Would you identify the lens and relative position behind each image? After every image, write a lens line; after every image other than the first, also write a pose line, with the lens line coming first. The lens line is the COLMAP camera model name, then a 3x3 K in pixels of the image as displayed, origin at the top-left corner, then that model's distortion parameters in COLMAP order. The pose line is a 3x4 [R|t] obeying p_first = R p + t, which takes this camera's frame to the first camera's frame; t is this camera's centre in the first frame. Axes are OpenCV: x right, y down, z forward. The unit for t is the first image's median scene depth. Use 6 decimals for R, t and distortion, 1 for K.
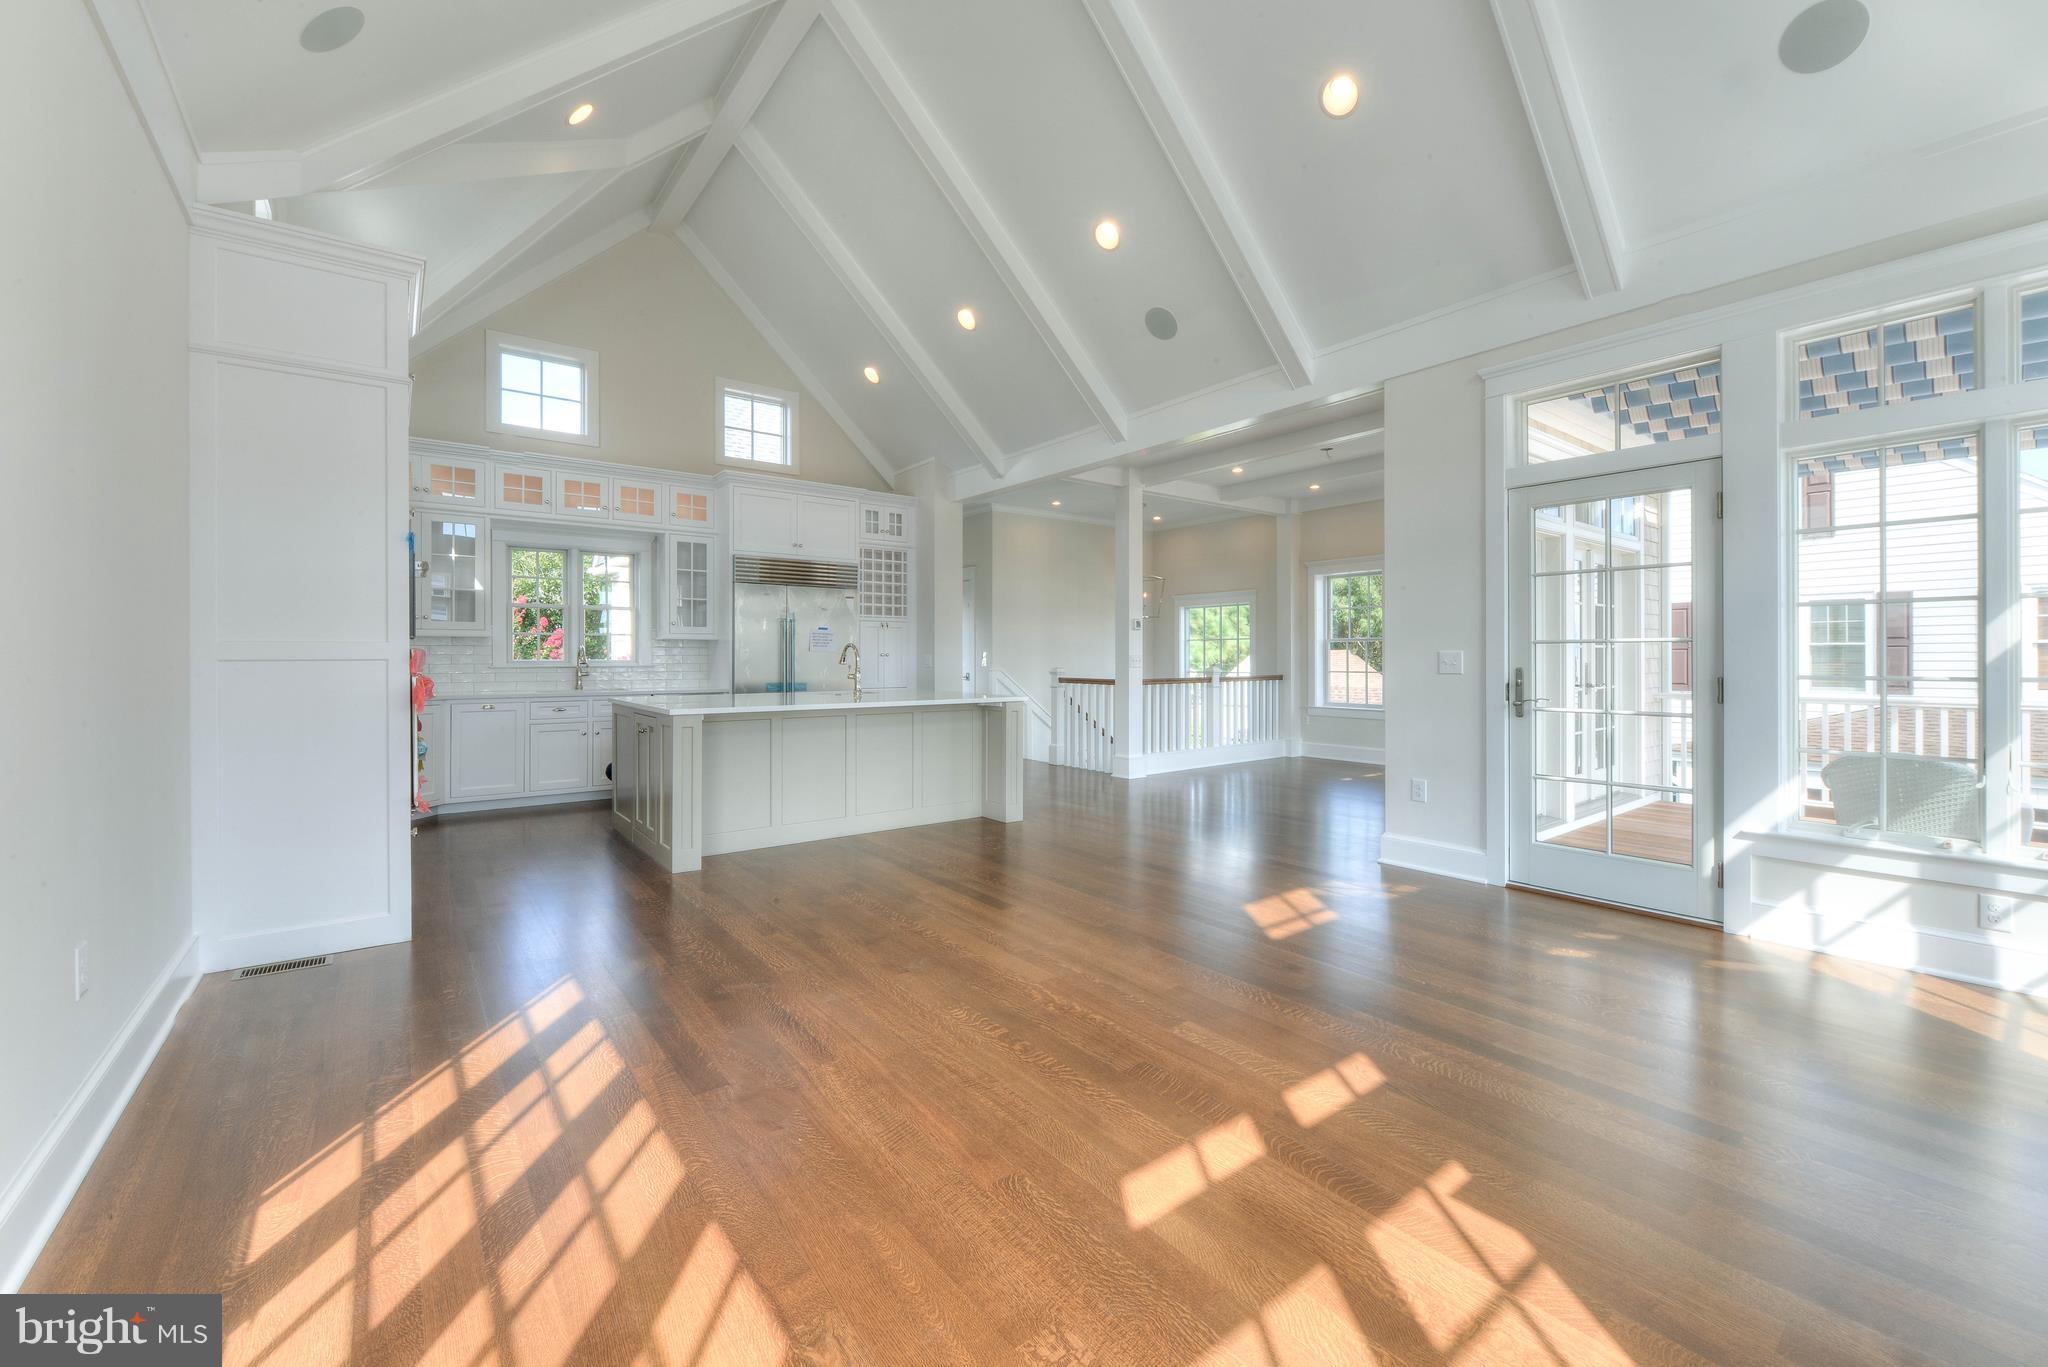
lens RADIAL K [[802.7, 0, 1023.6], [0, 802.7, 661.8], [0, 0, 1]] dist [-0.009716, -0.000036]
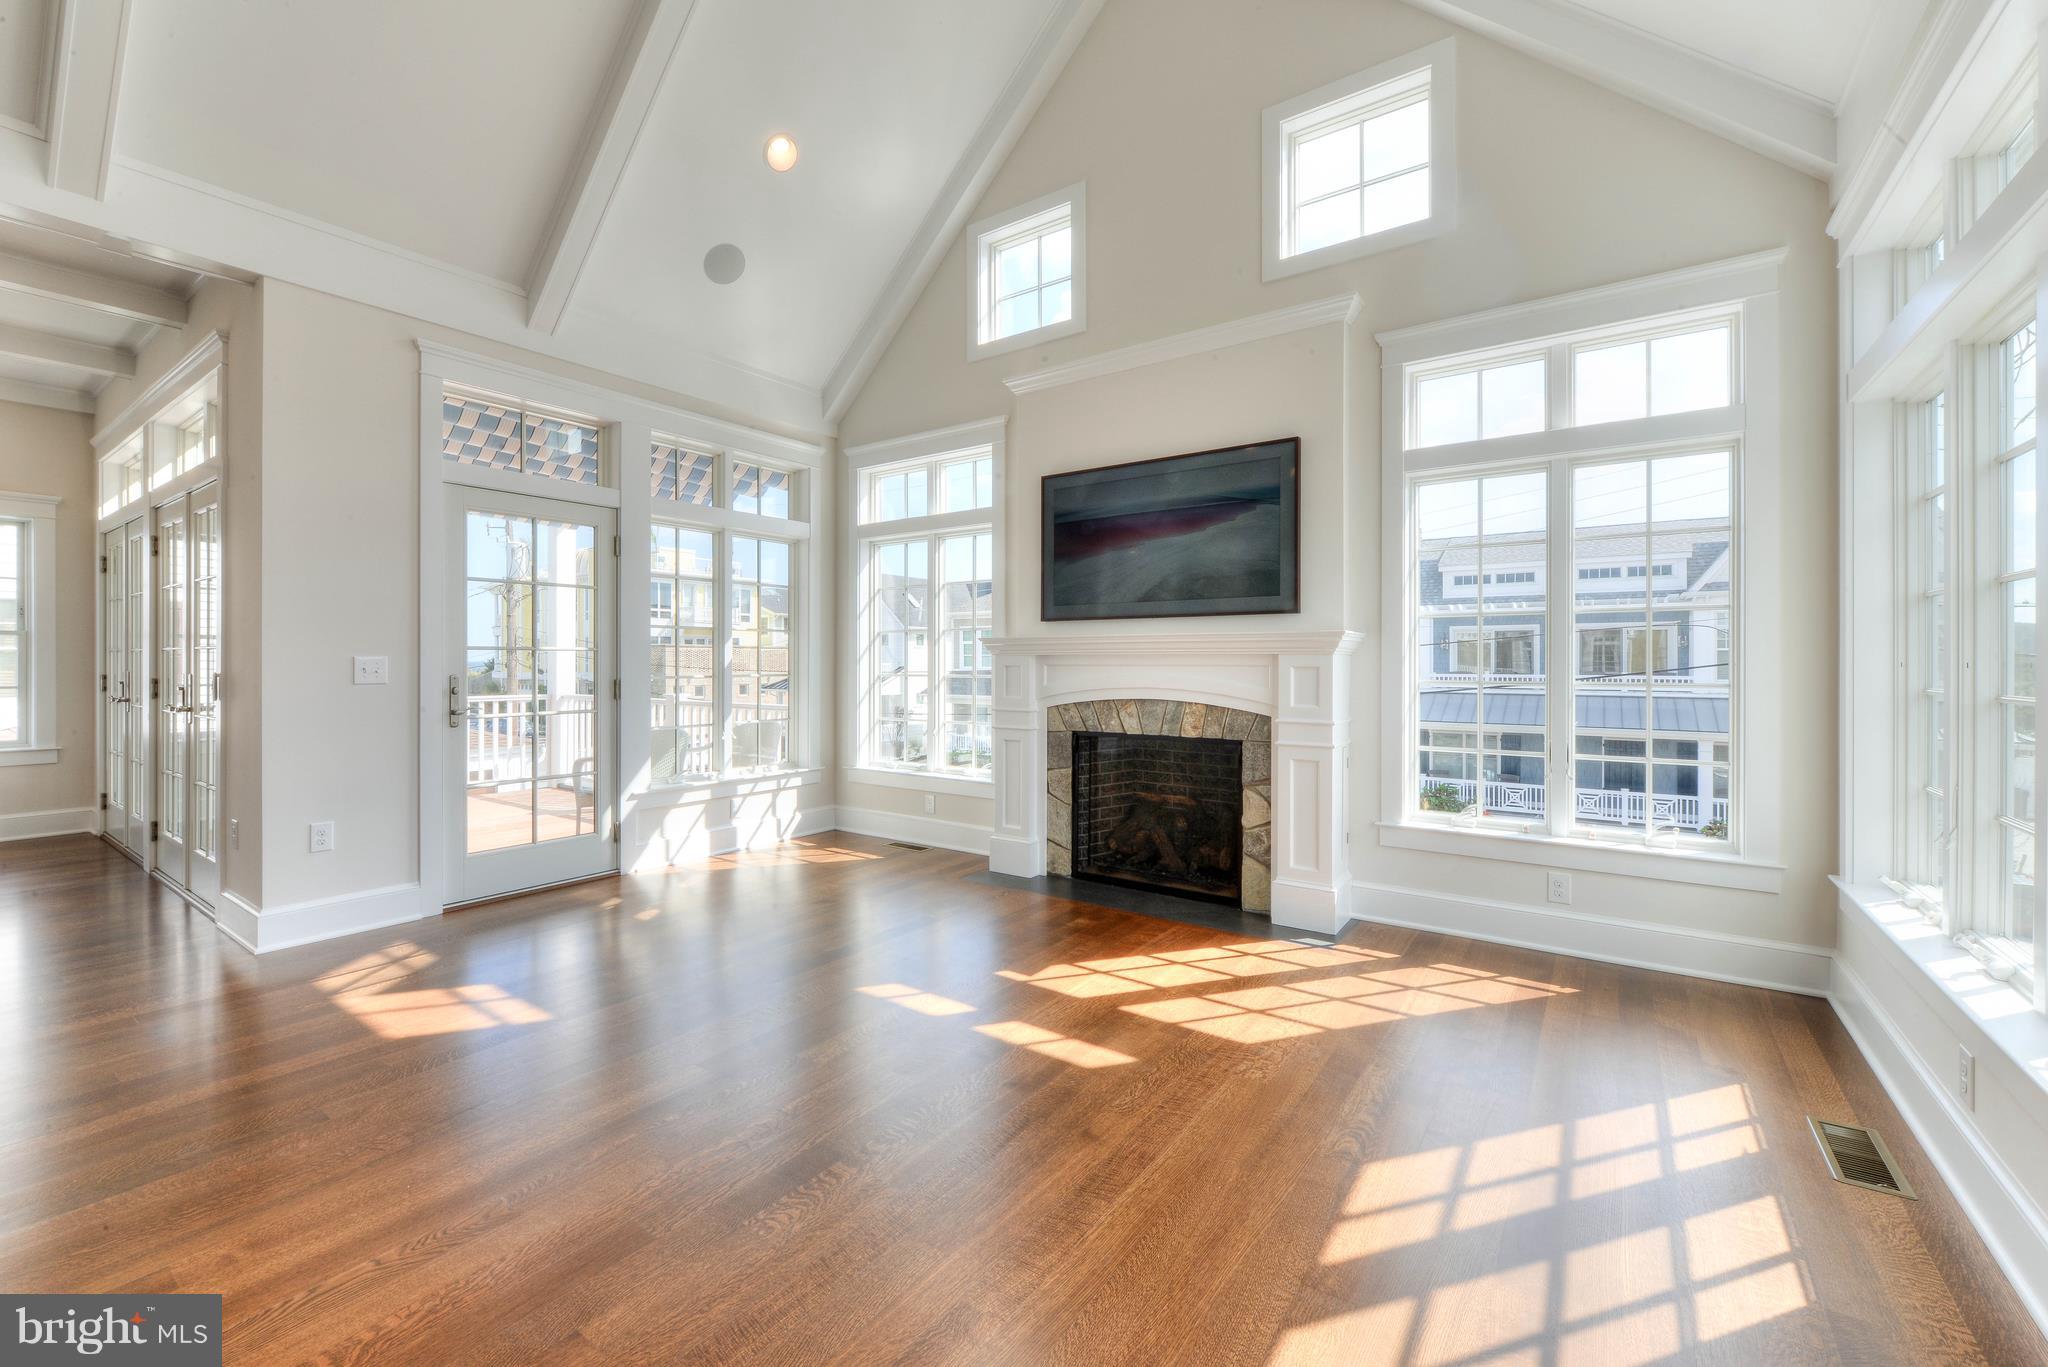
lens RADIAL K [[882.3, 0, 951.0], [0, 882.3, 661.4], [0, 0, 1]] dist [-0.015359, -0.000222]
pose [[-0.263172, 0.003348, 0.964743, -0.648038], [0.007326, 0.999972, -0.001472, -0.003171], [-0.964721, 0.006680, -0.263189, 0.861200]]
